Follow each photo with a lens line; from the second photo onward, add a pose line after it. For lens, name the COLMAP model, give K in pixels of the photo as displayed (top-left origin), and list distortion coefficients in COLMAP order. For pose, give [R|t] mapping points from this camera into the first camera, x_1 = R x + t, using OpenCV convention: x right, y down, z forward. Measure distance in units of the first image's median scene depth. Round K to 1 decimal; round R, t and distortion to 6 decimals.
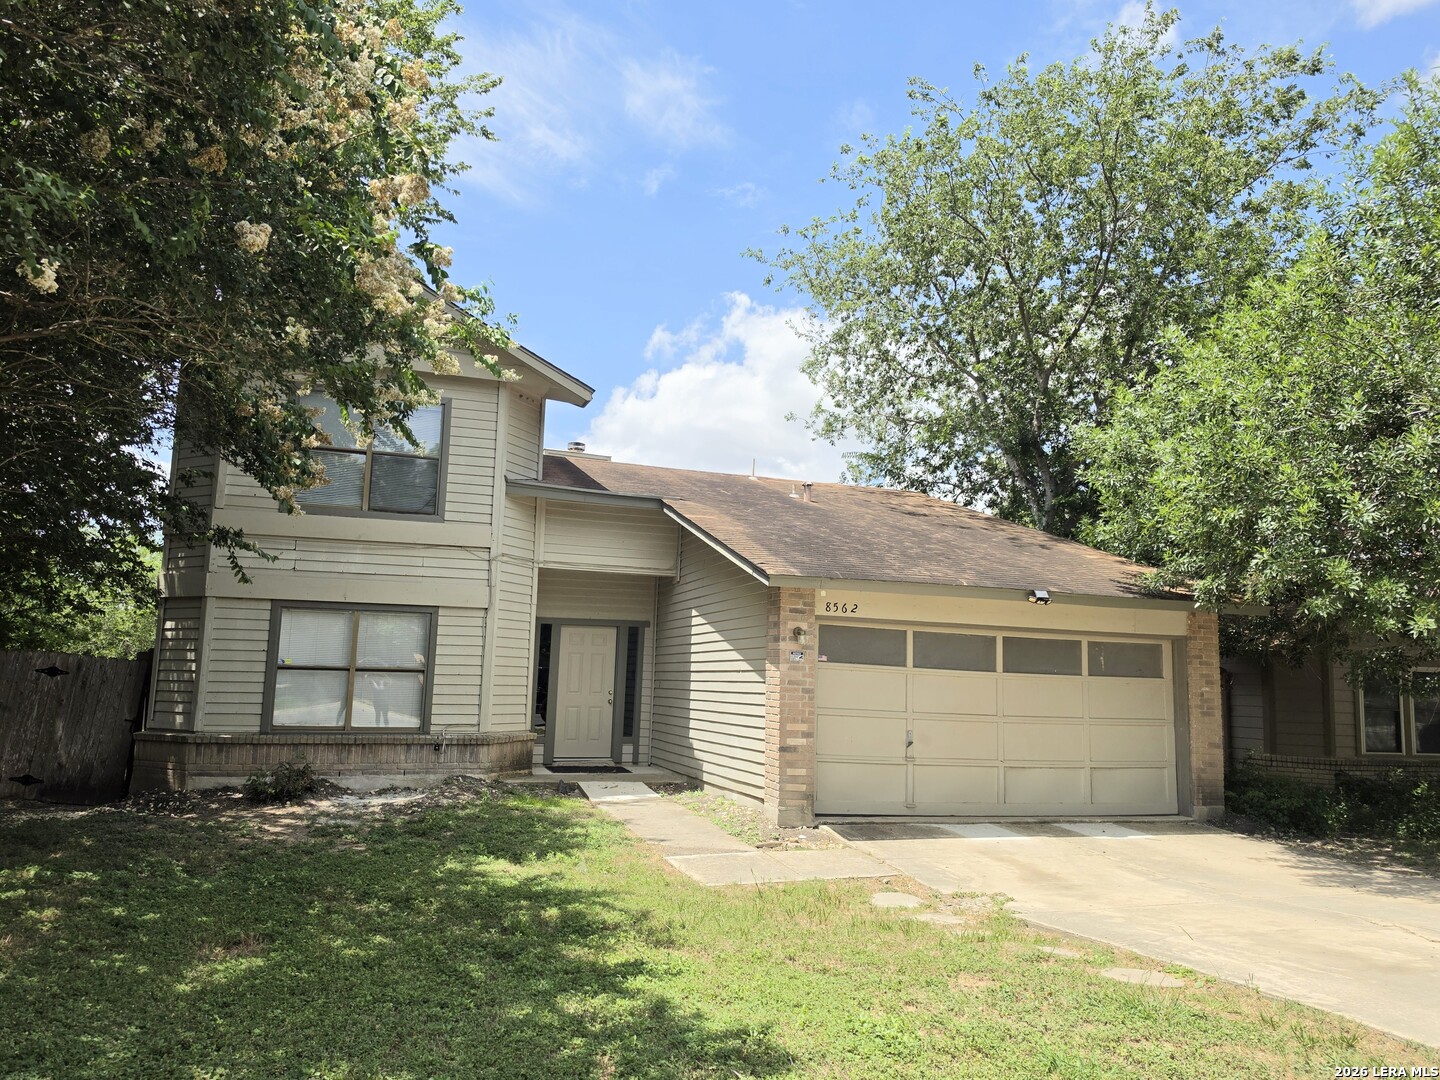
lens RADIAL K [[999.9, 0, 719.3], [0, 999.9, 534.0], [0, 0, 1]] dist [-0.001316, -0.031563]
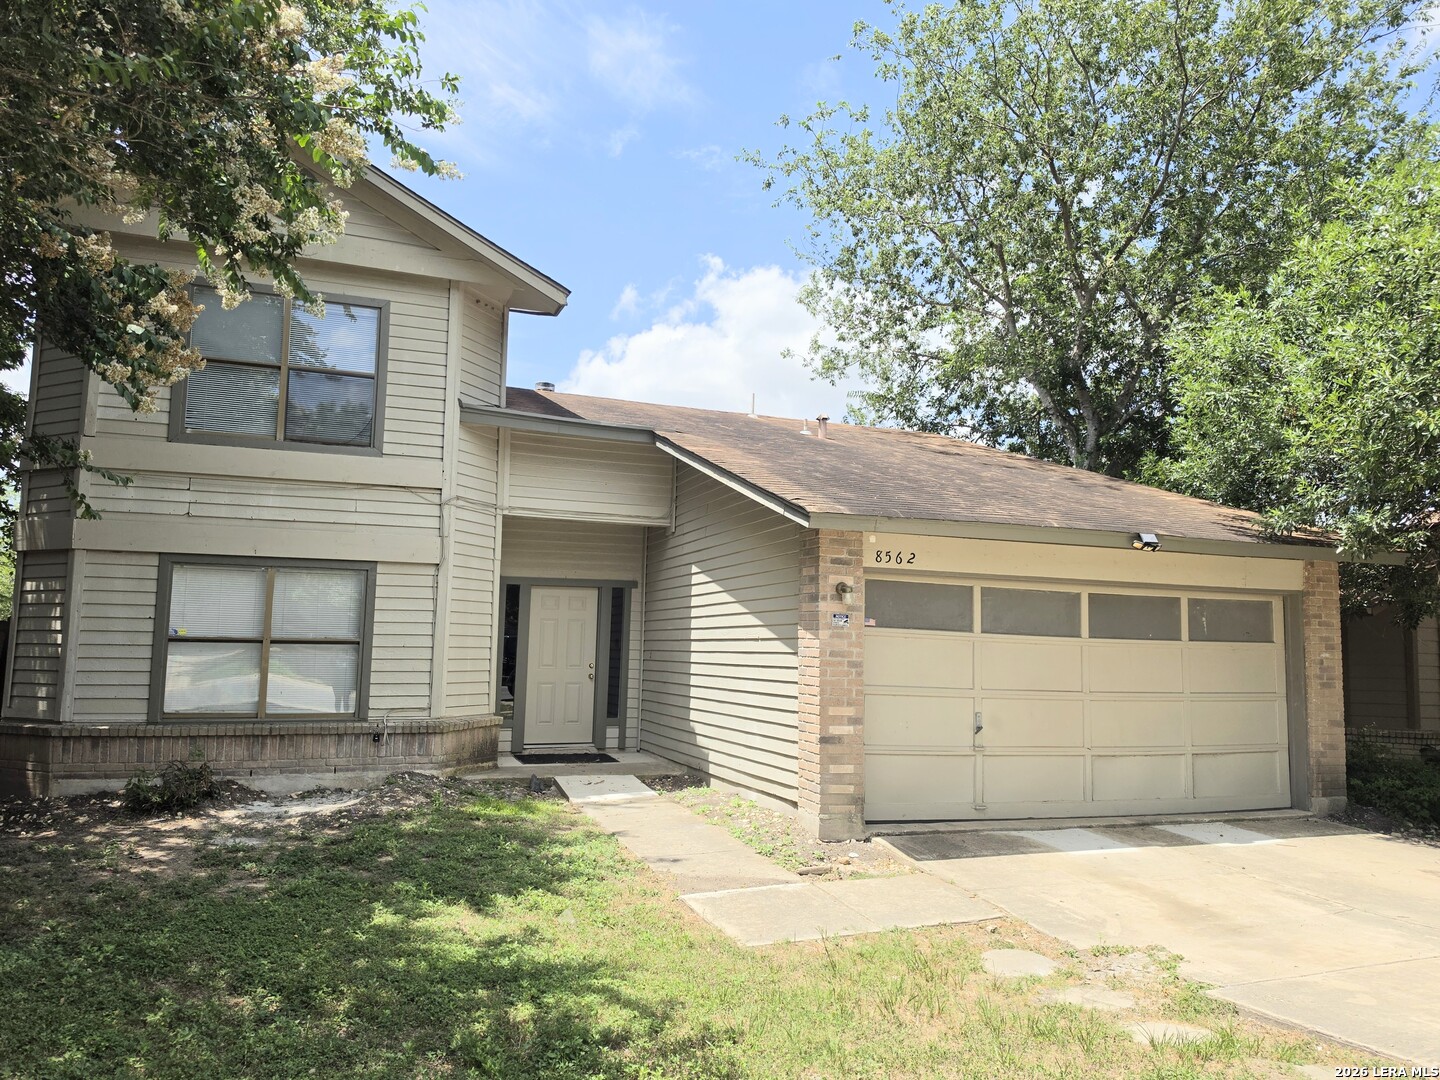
lens RADIAL K [[999.9, 0, 725.7], [0, 999.9, 533.8], [0, 0, 1]] dist [-0.001316, -0.031563]
pose [[0.999257, -0.004943, 0.038217, -0.035030], [0.003649, 0.999420, 0.033859, 0.025823], [-0.038362, -0.033695, 0.998696, 0.205309]]
